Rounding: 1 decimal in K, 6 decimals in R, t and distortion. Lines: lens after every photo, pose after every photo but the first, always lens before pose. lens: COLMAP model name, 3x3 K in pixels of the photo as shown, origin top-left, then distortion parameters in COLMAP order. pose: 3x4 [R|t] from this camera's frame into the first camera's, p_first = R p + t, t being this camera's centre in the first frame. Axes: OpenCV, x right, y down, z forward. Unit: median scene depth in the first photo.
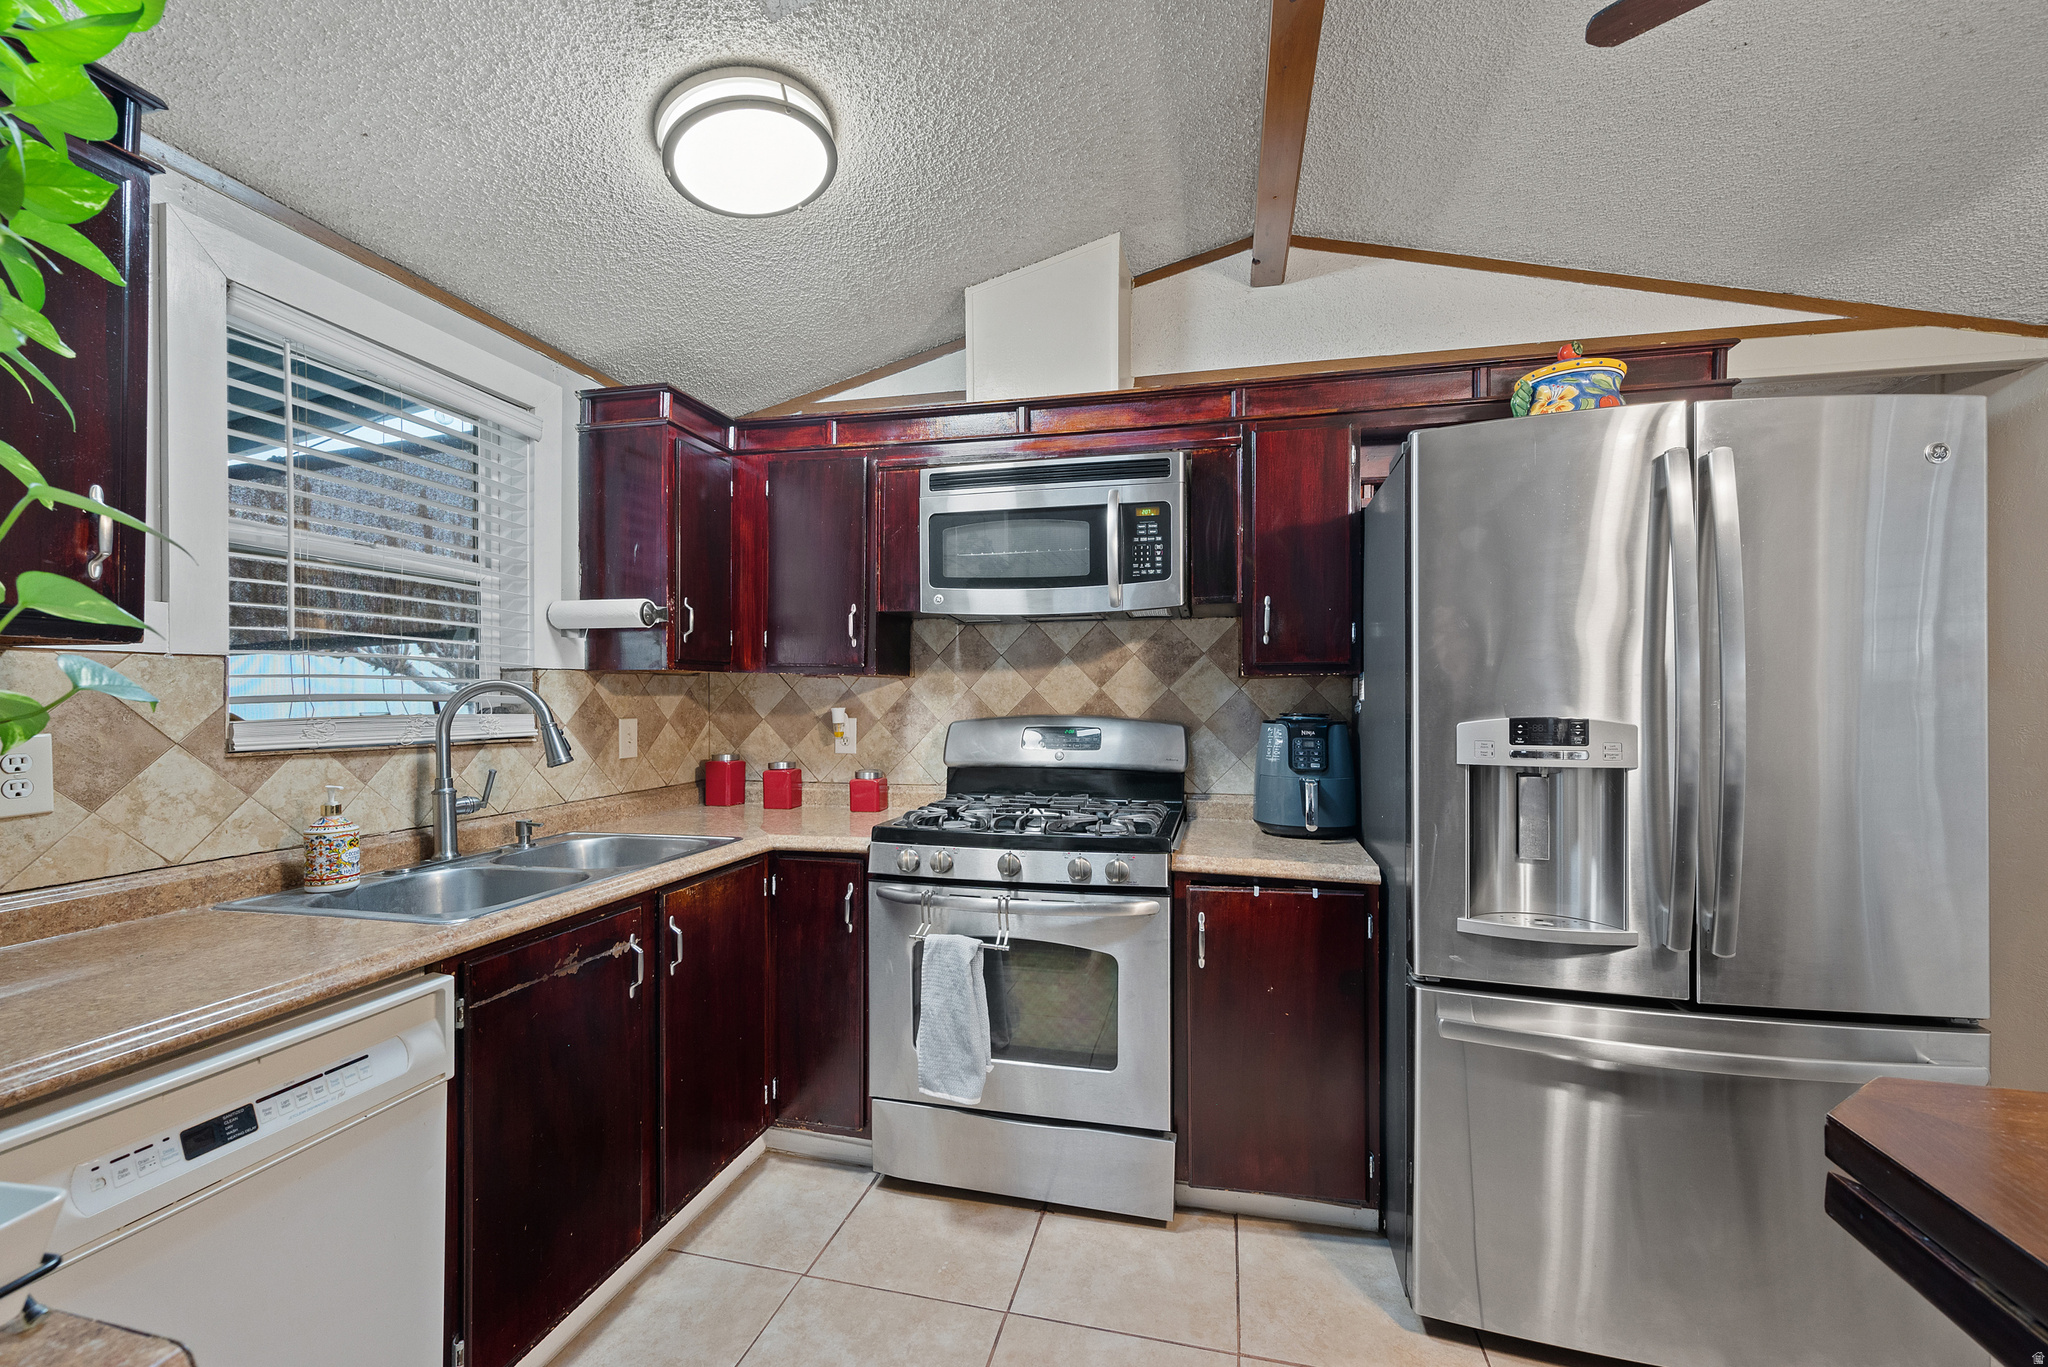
lens RADIAL K [[813.7, 0, 1032.1], [0, 813.7, 695.7], [0, 0, 1]] dist [0.000298, -0.000260]
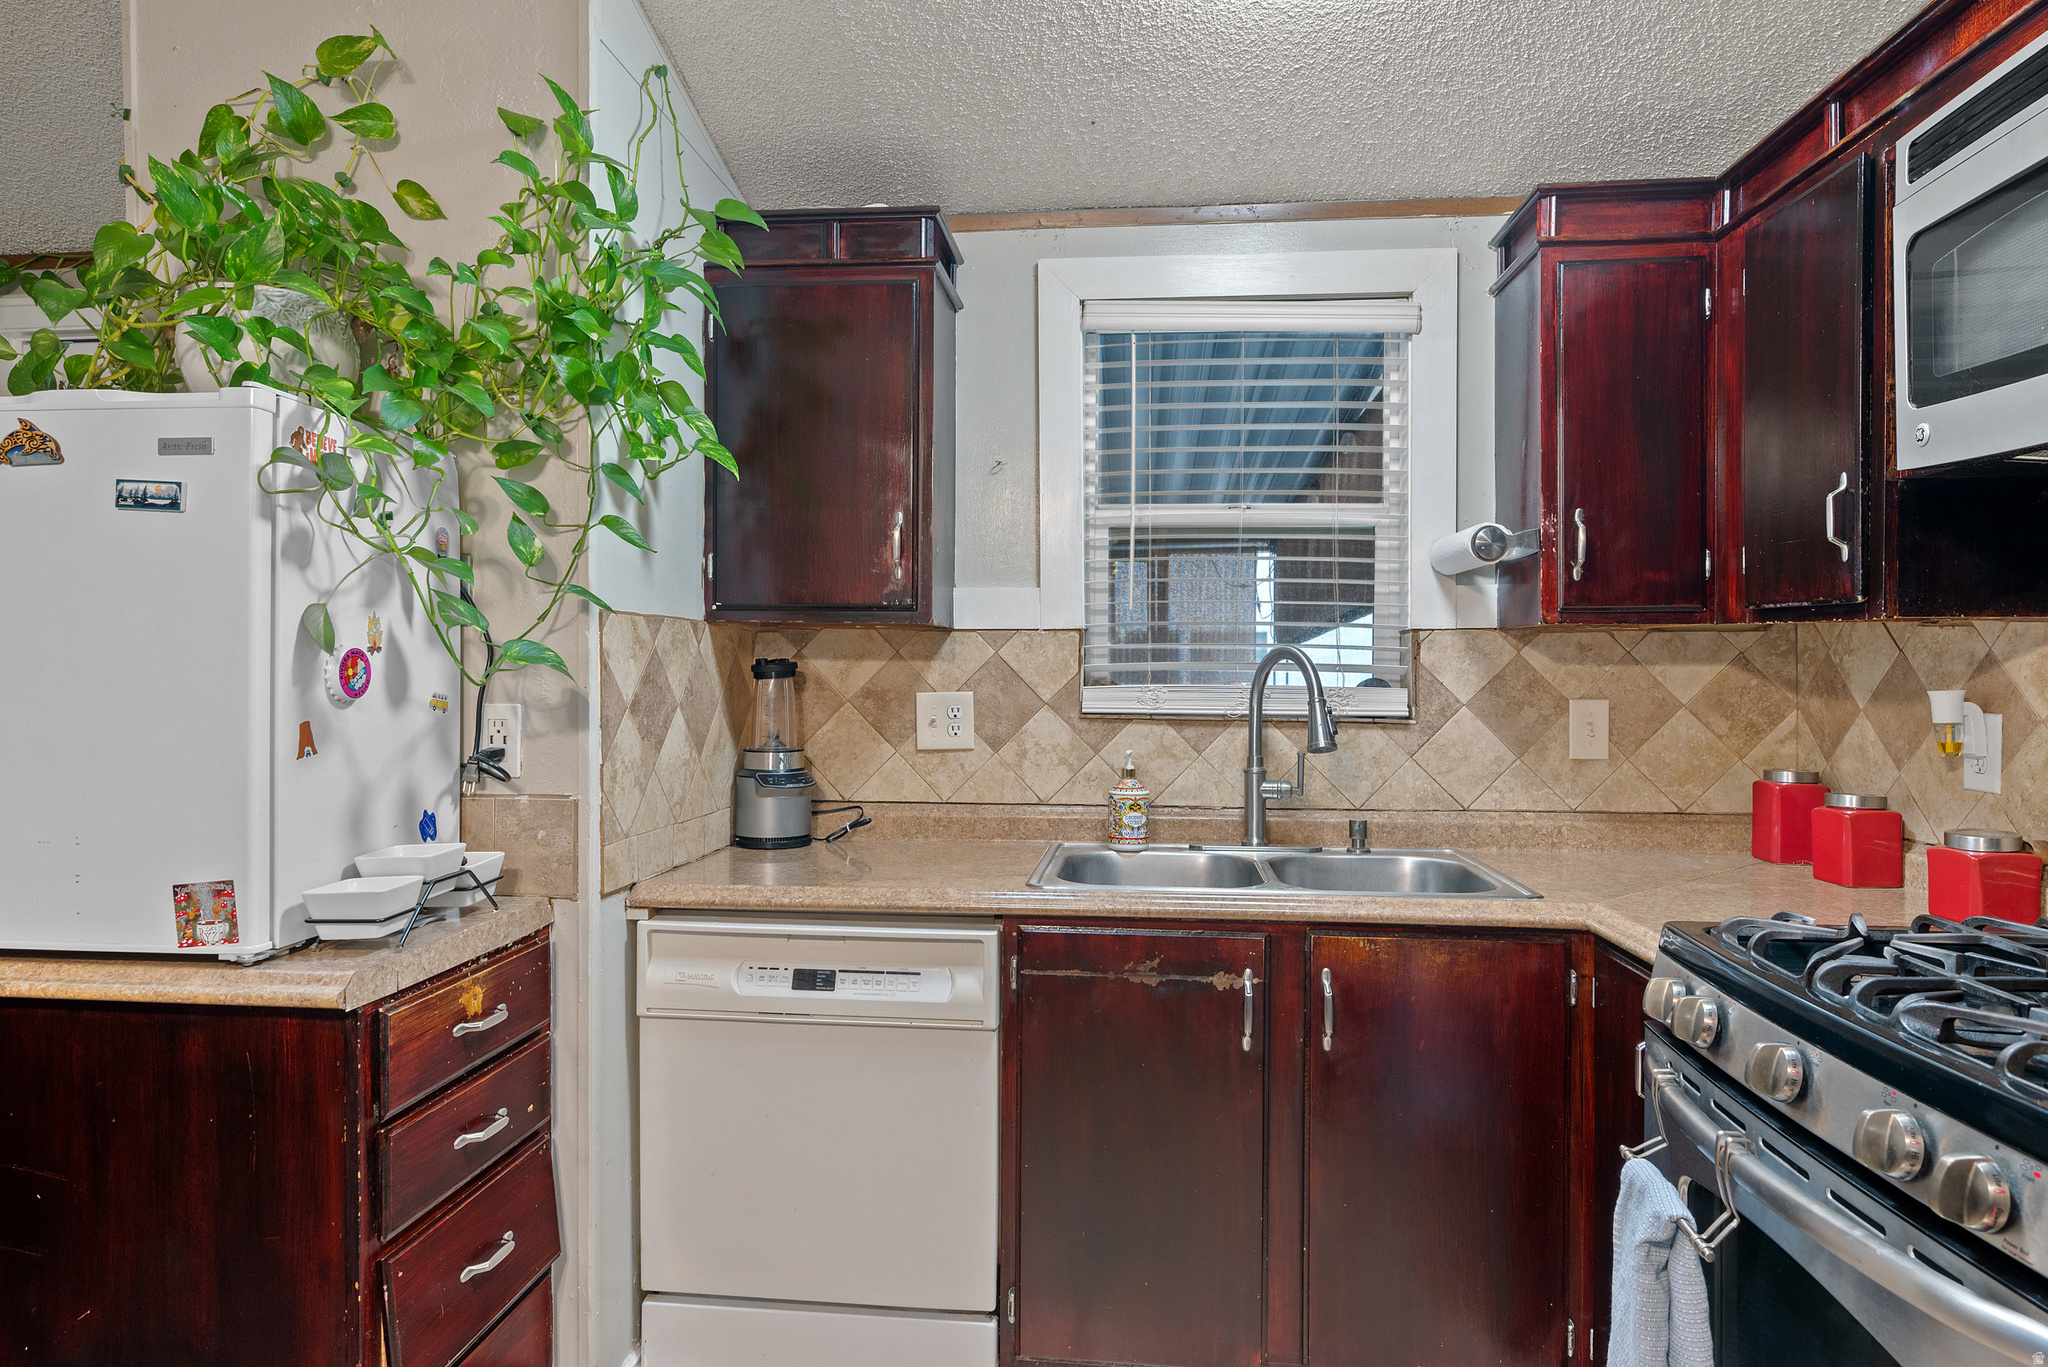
lens RADIAL K [[1182.5, 0, 1024.0], [0, 1182.5, 683.5], [0, 0, 1]] dist [-0.003819, -0.000636]
pose [[0.132445, 0.013542, -0.991098, 0.446862], [-0.001945, 0.999908, 0.013403, 0.003538], [0.991188, 0.000152, 0.132459, 0.476803]]
